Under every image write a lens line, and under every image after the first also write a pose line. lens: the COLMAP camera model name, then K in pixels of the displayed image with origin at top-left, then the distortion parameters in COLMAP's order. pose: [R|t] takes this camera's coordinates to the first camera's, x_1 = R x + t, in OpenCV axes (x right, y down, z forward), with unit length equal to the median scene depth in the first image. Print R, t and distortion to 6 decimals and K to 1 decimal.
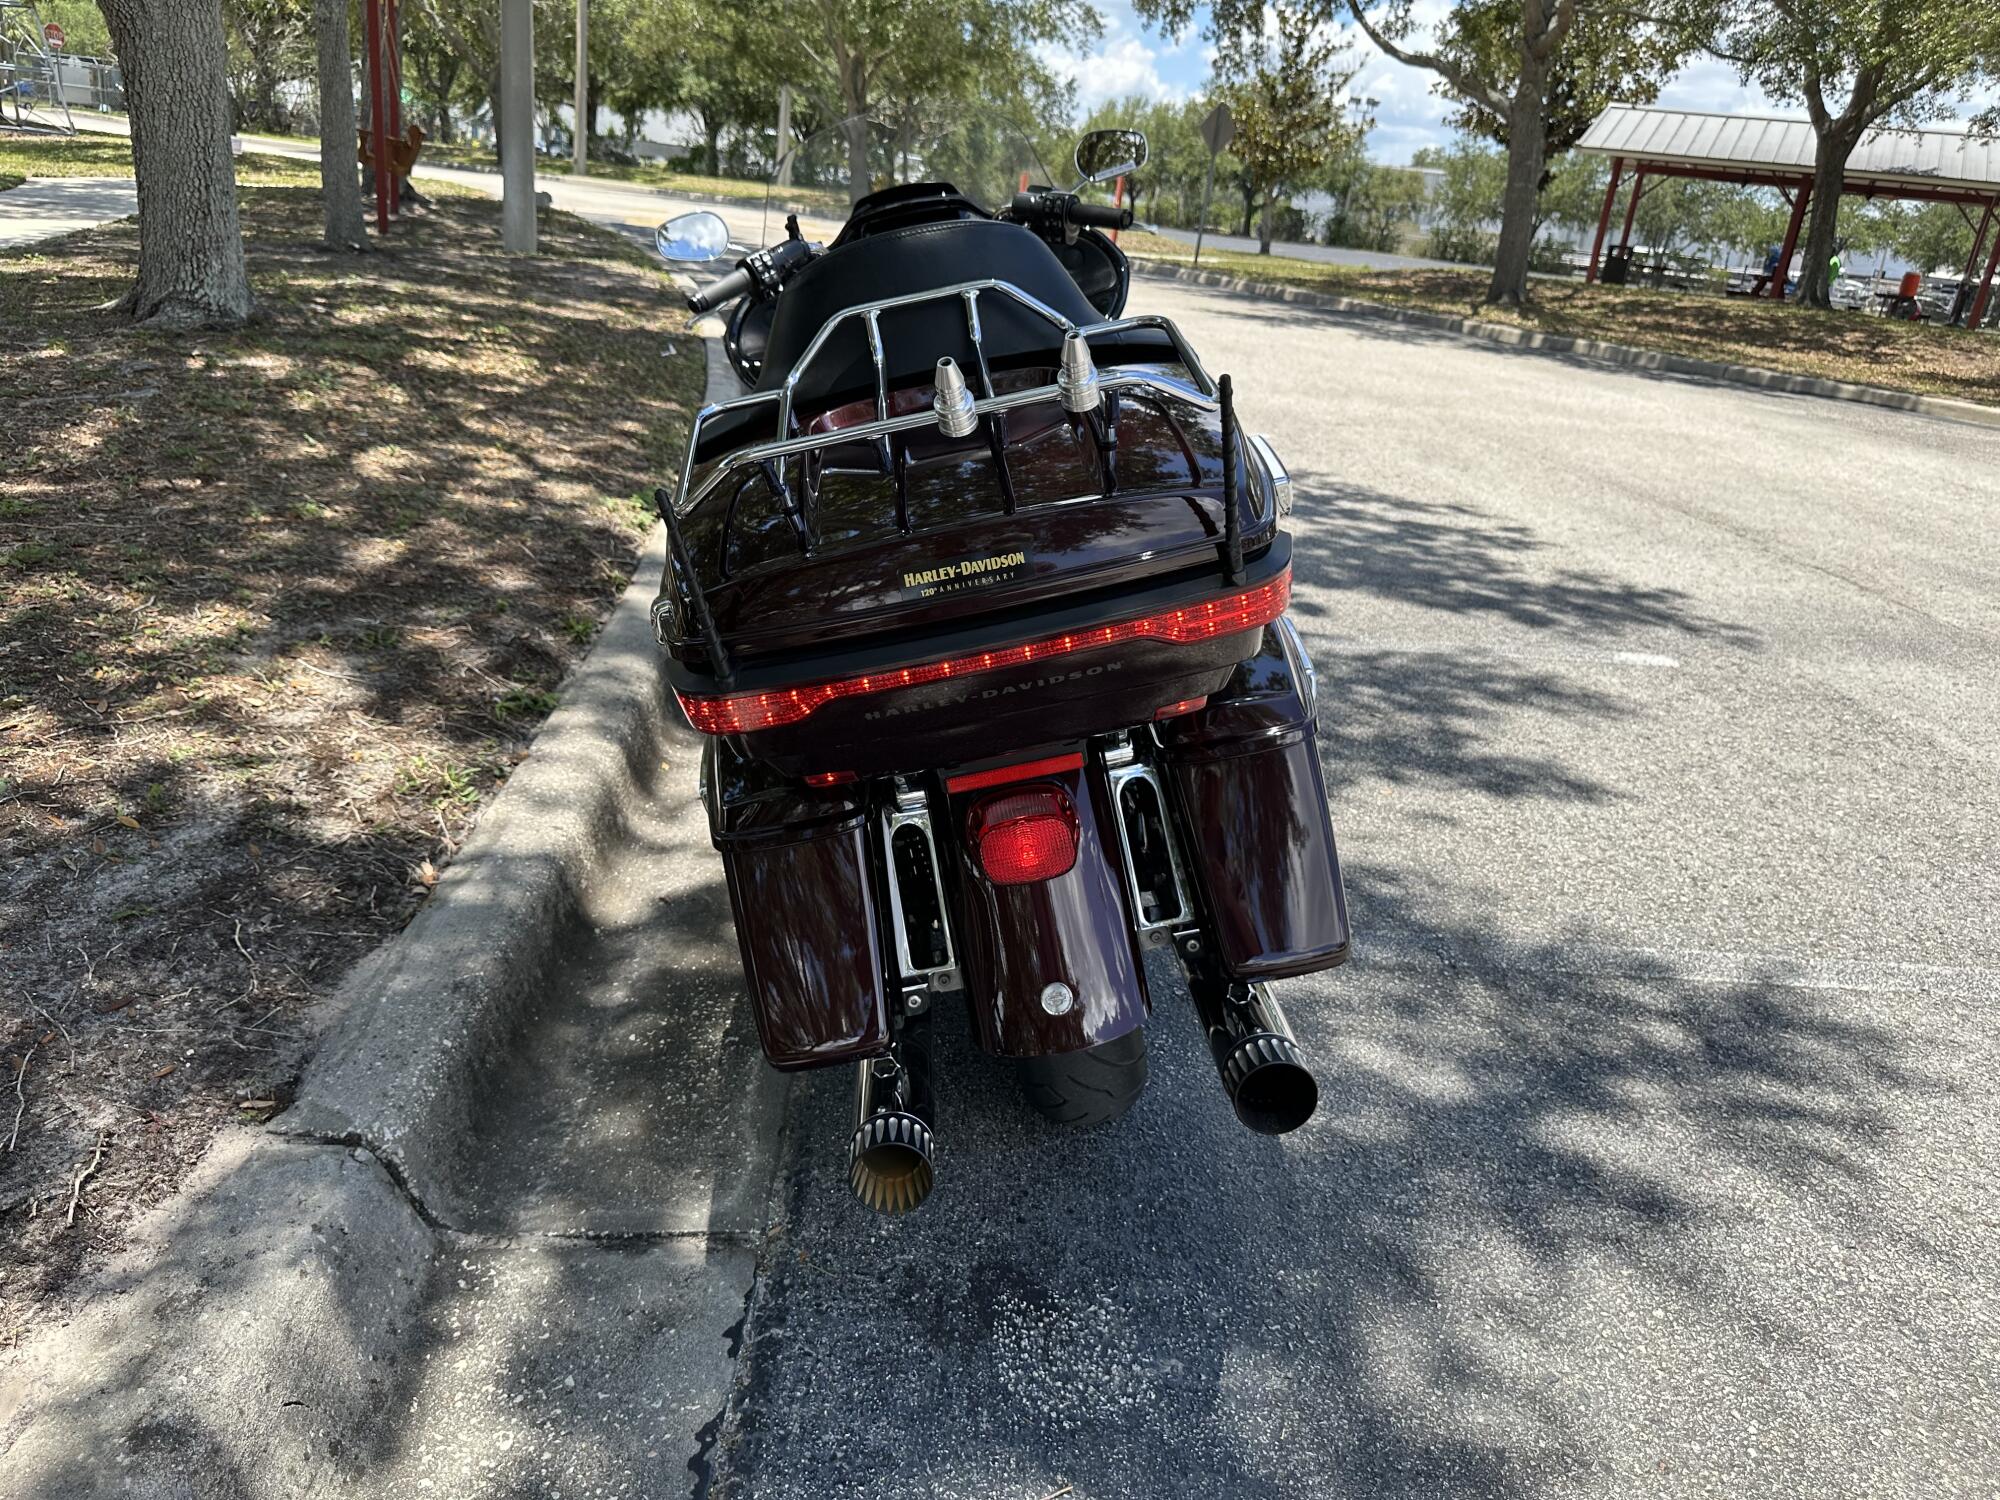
lens RADIAL K [[1418.5, 0, 1000.0], [0, 1418.5, 750.0], [0, 0, 1]] dist [0.038946, -0.062374]
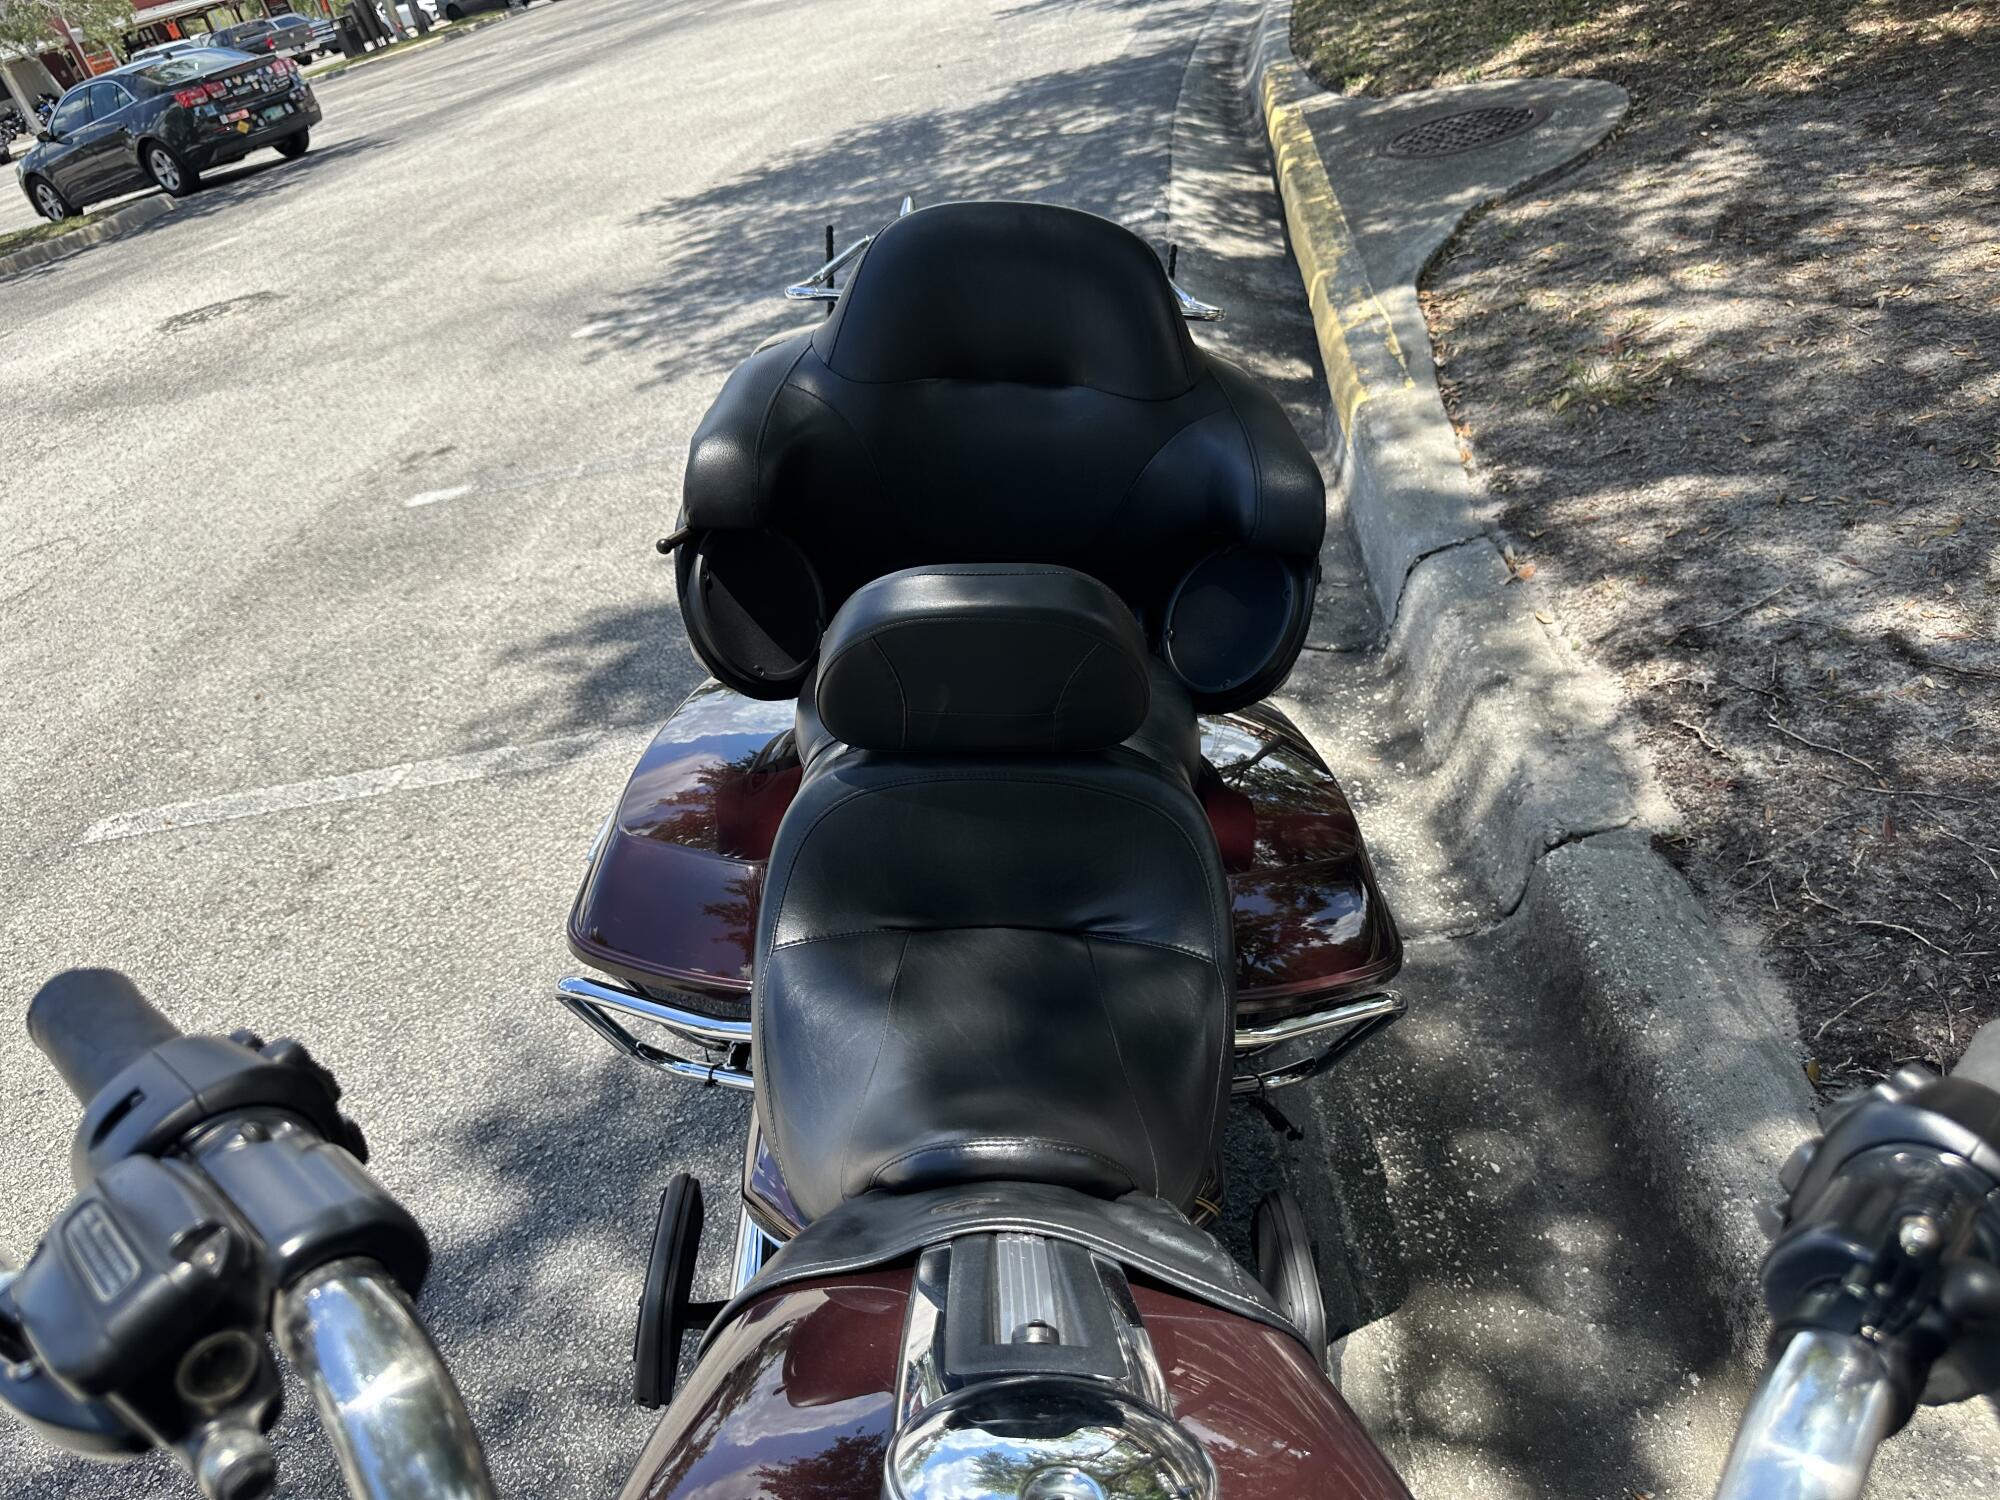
lens RADIAL K [[1418.5, 0, 1000.0], [0, 1418.5, 750.0], [0, 0, 1]] dist [0.038946, -0.062374]
pose [[-0.992773, 0.082319, 0.087318, -0.011118], [0.118112, 0.541618, 0.832285, -0.119635], [0.021220, 0.836584, -0.547427, 0.226941]]
